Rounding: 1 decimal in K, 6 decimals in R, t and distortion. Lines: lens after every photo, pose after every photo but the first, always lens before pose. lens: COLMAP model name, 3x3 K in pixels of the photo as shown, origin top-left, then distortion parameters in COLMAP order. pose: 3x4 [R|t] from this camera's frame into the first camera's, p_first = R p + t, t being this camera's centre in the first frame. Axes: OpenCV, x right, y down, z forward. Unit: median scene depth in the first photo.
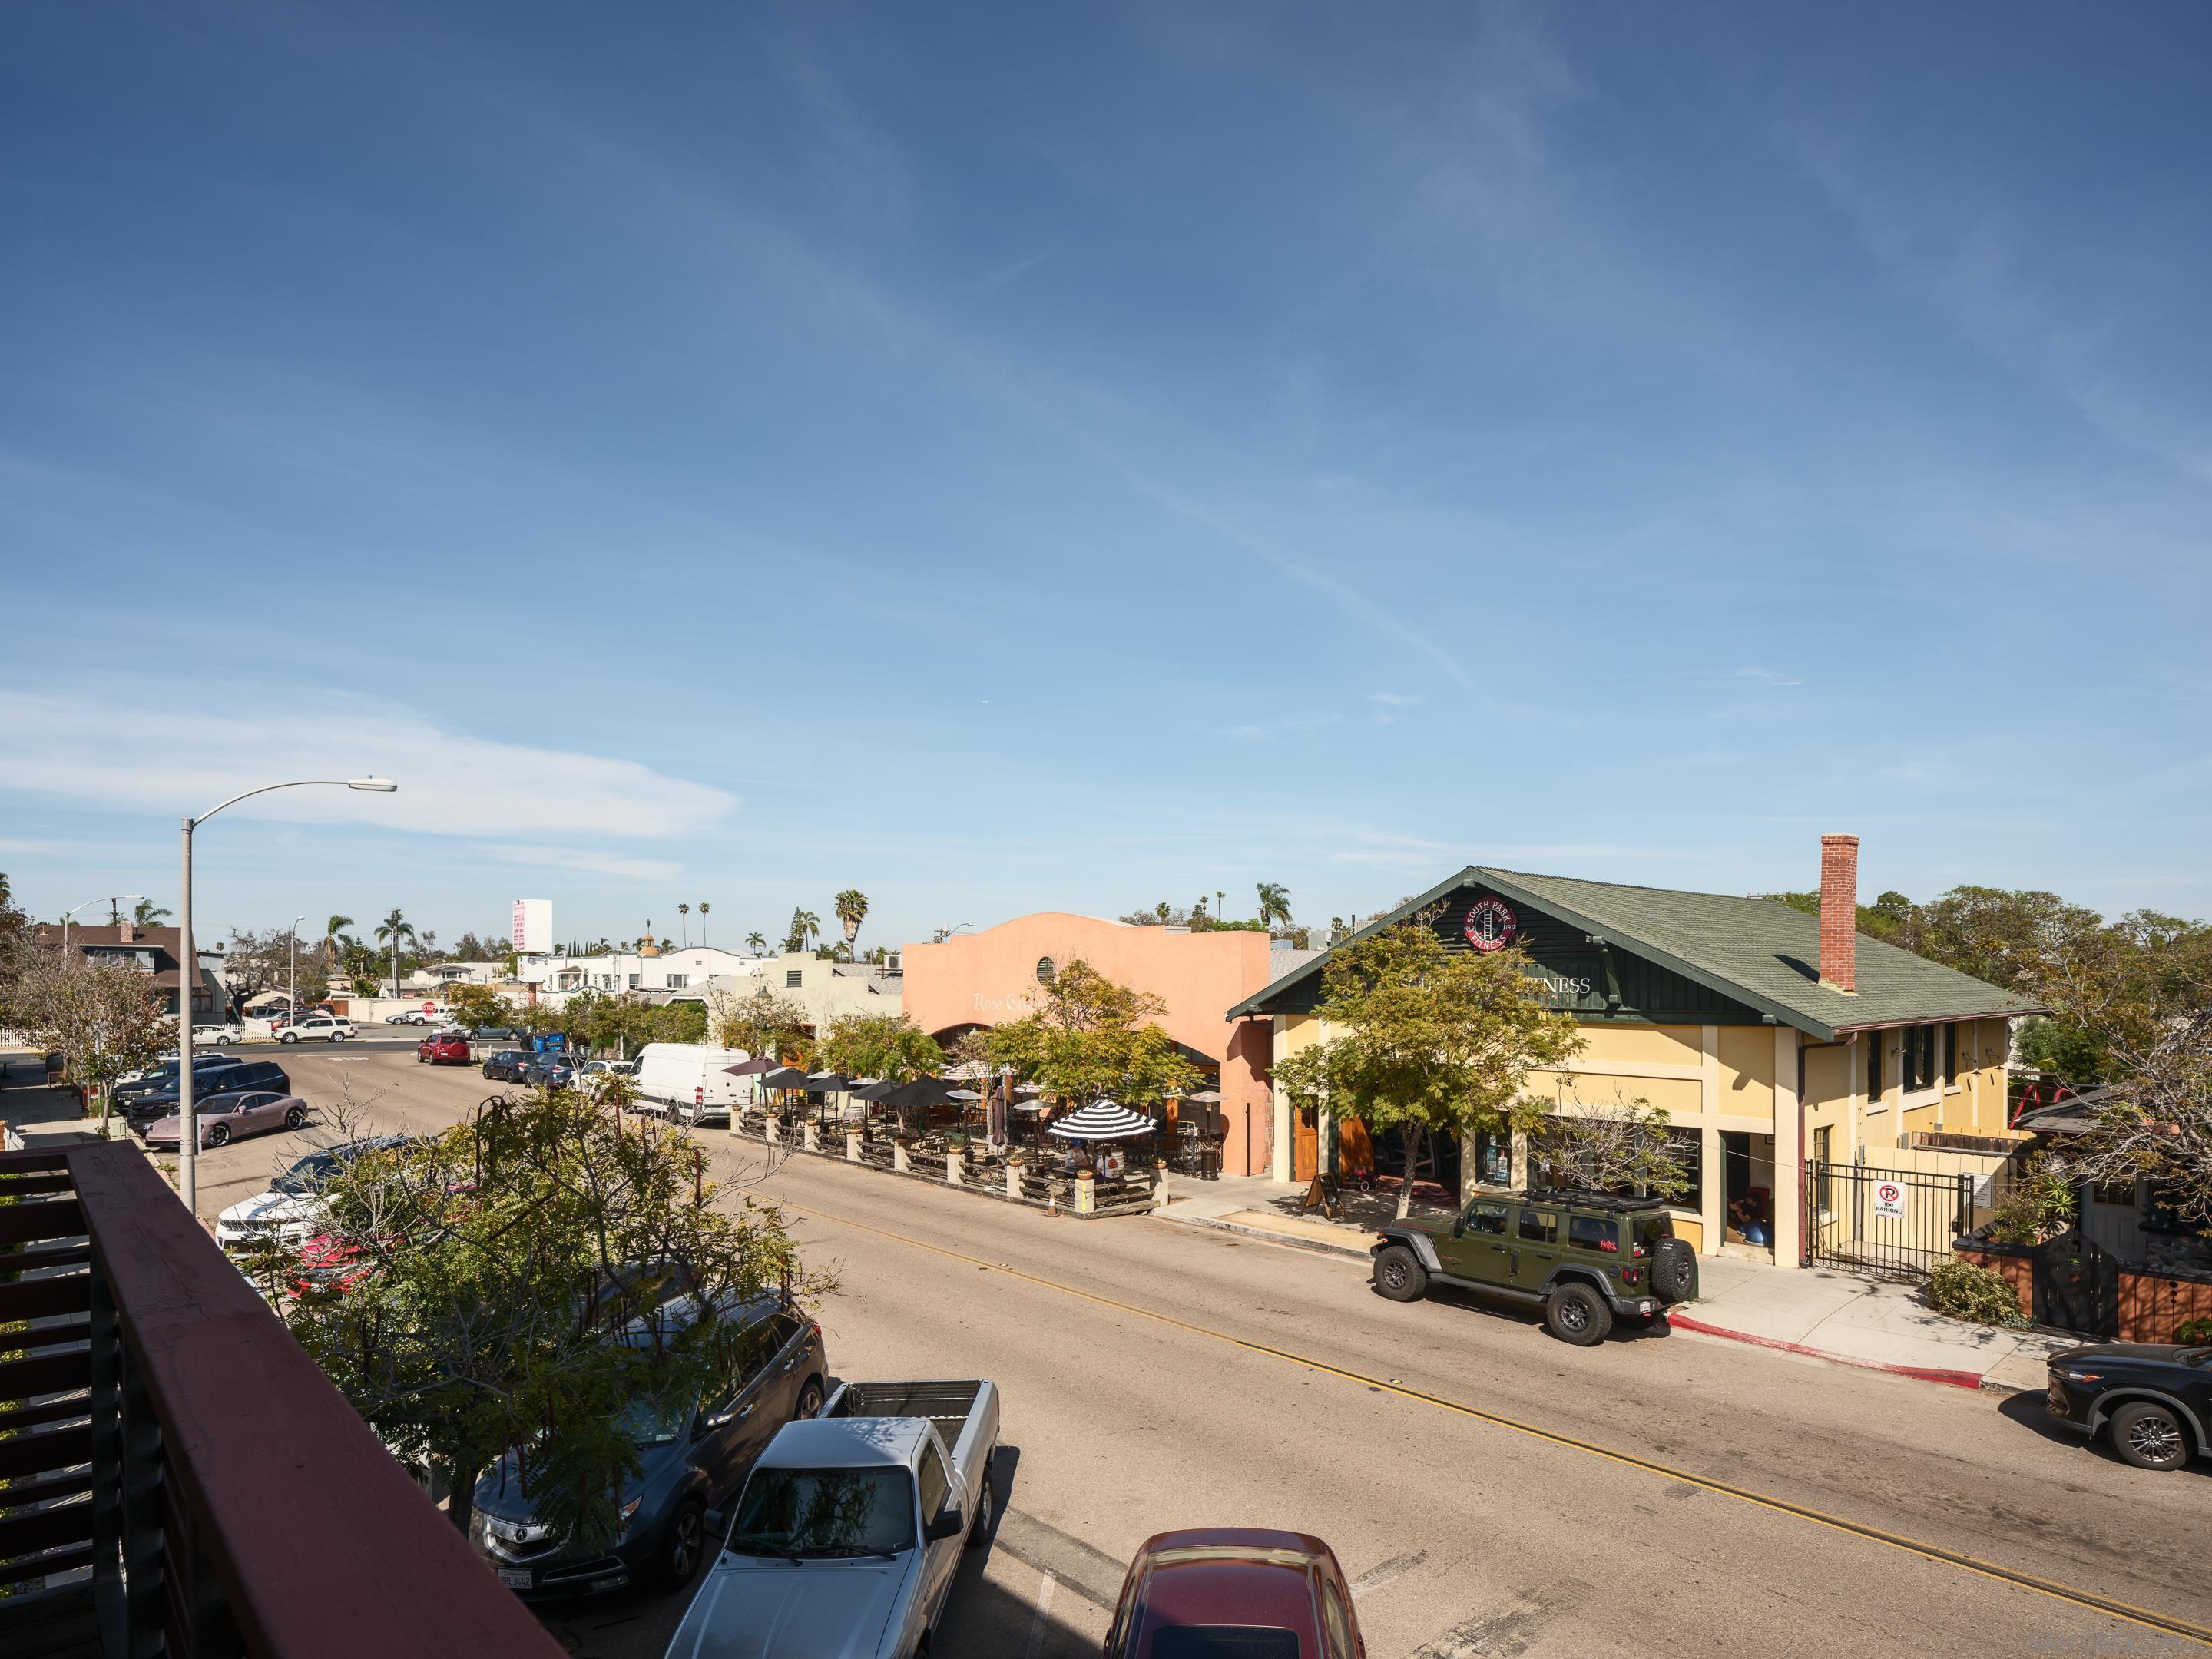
lens RADIAL K [[1203.7, 0, 1092.6], [0, 1203.7, 974.9], [0, 0, 1]] dist [-0.005056, -0.000659]
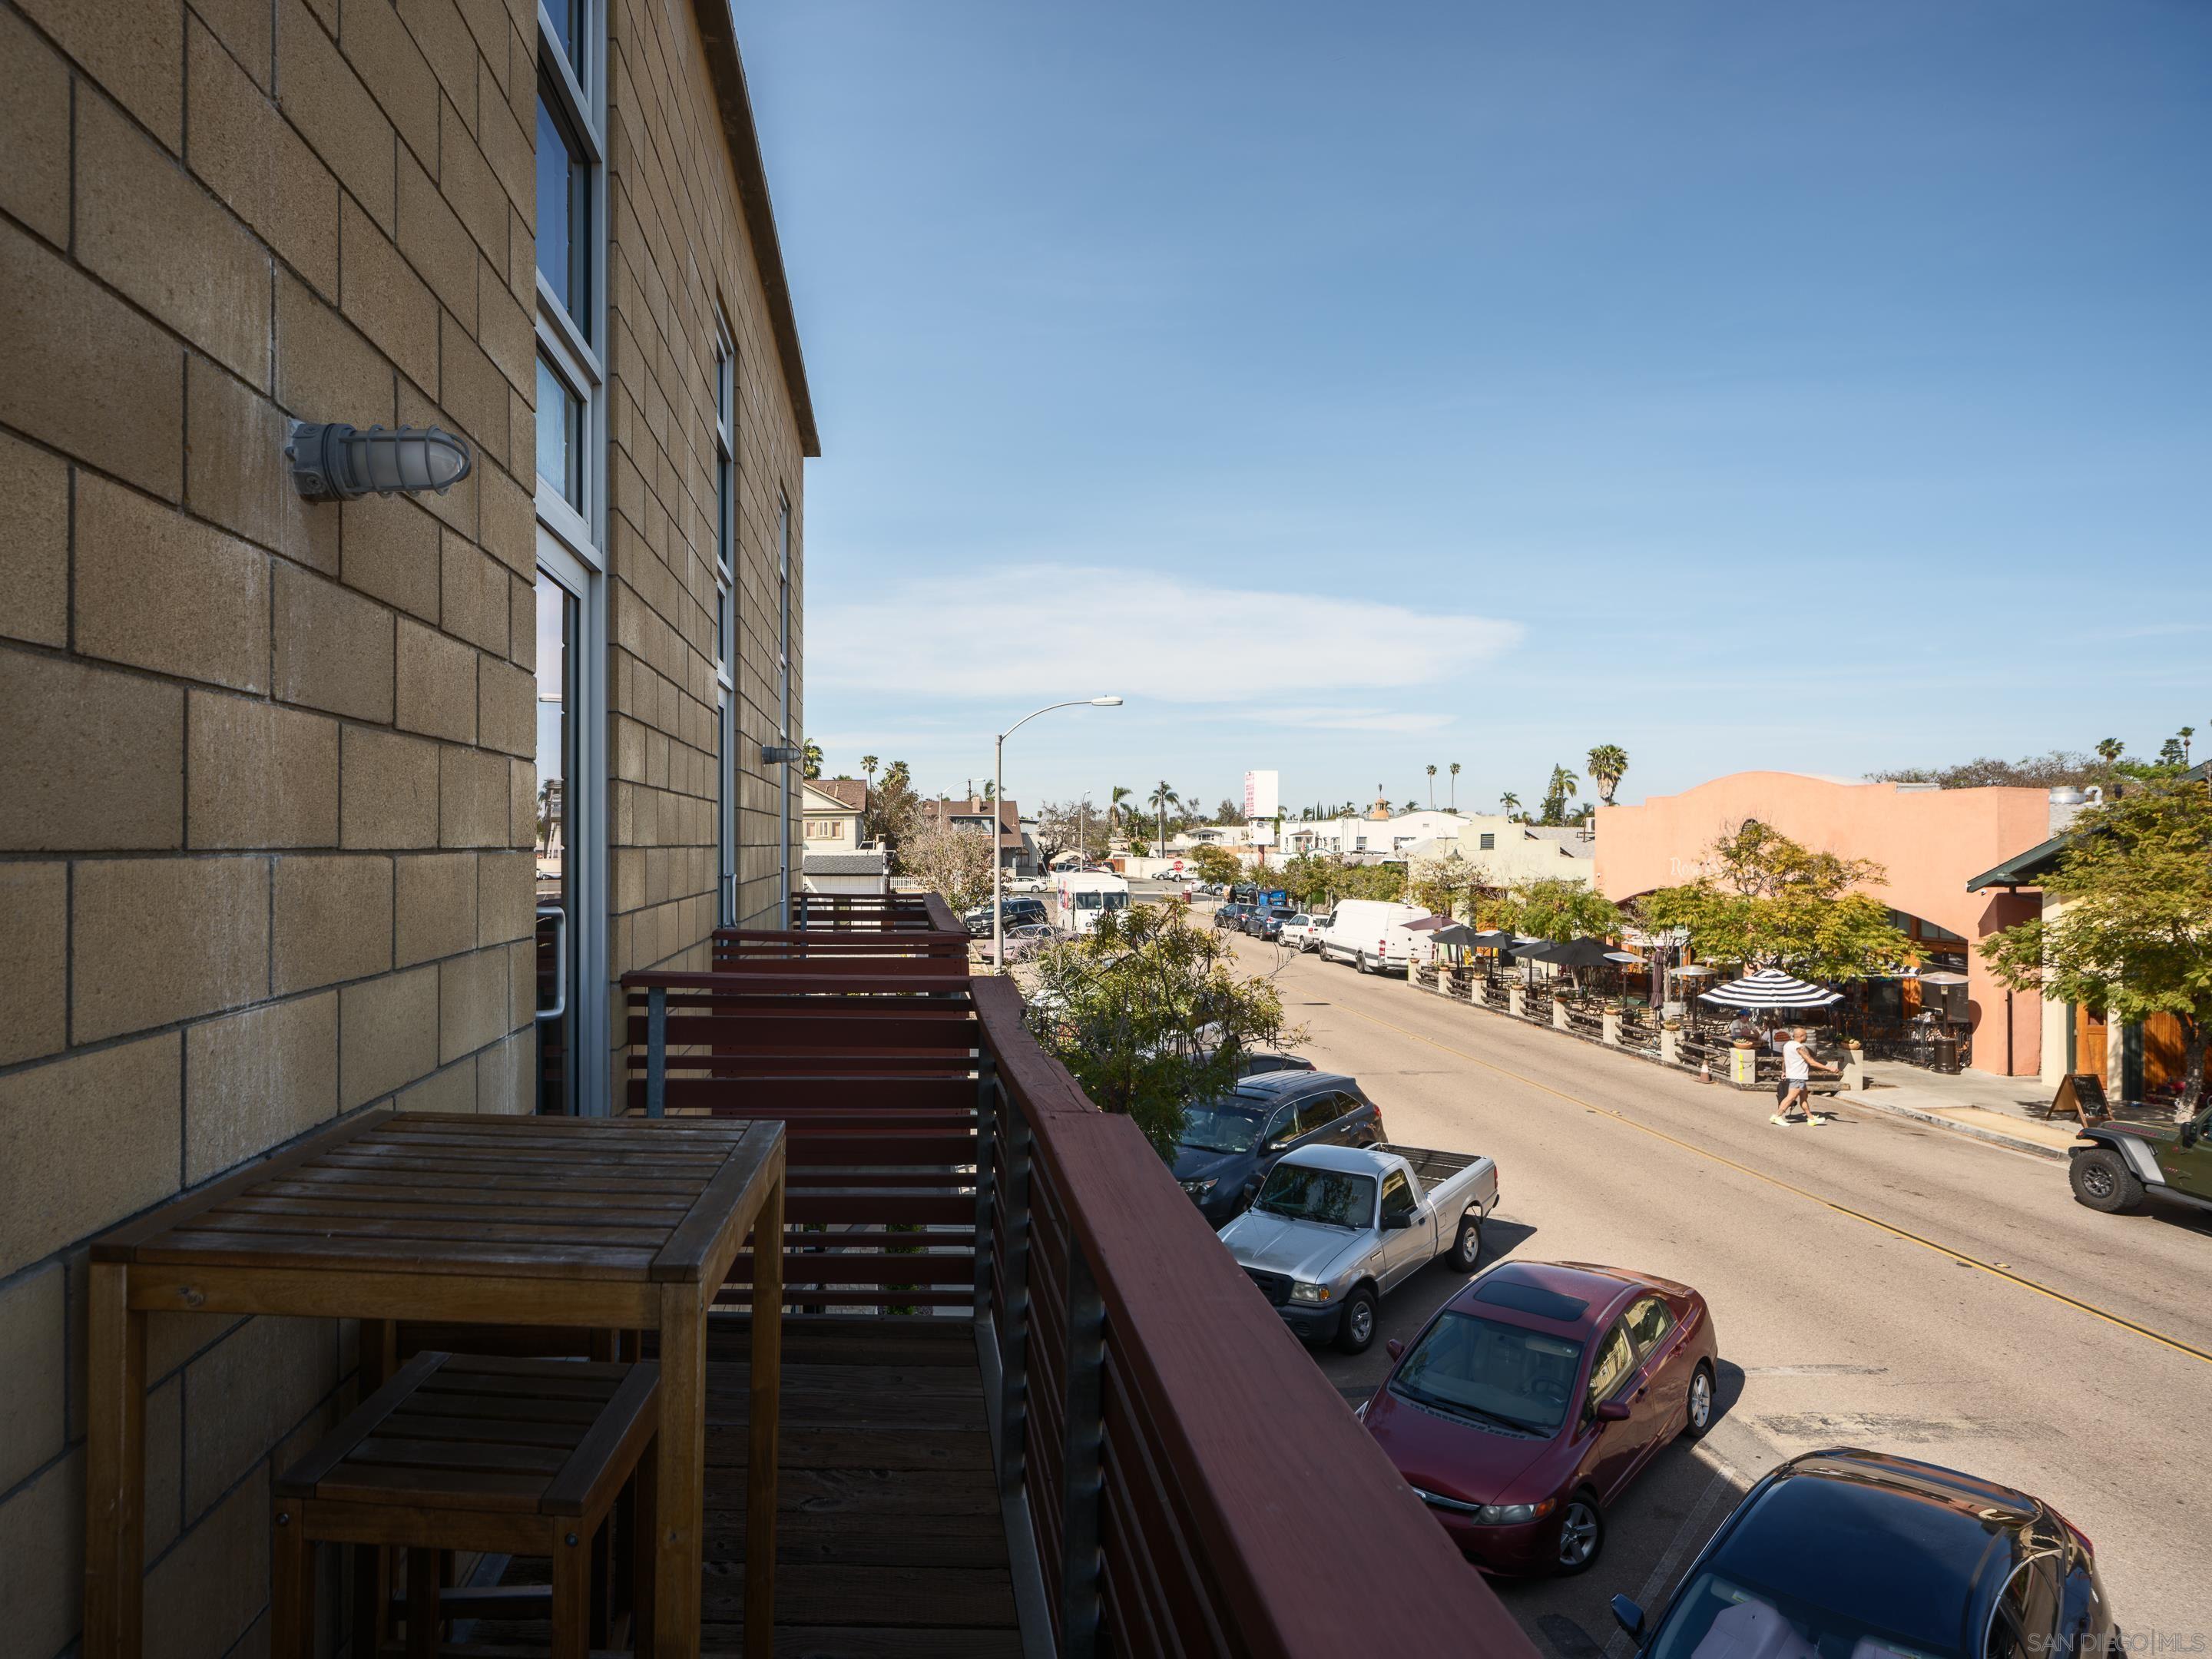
lens RADIAL K [[1326.1, 0, 1103.9], [0, 1326.1, 830.0], [0, 0, 1]] dist [0.002586, 0.000623]
pose [[0.831642, -0.002687, -0.555305, 0.123438], [-0.000449, 0.999985, -0.005511, -0.000525], [0.555312, 0.004833, 0.831628, -0.137272]]
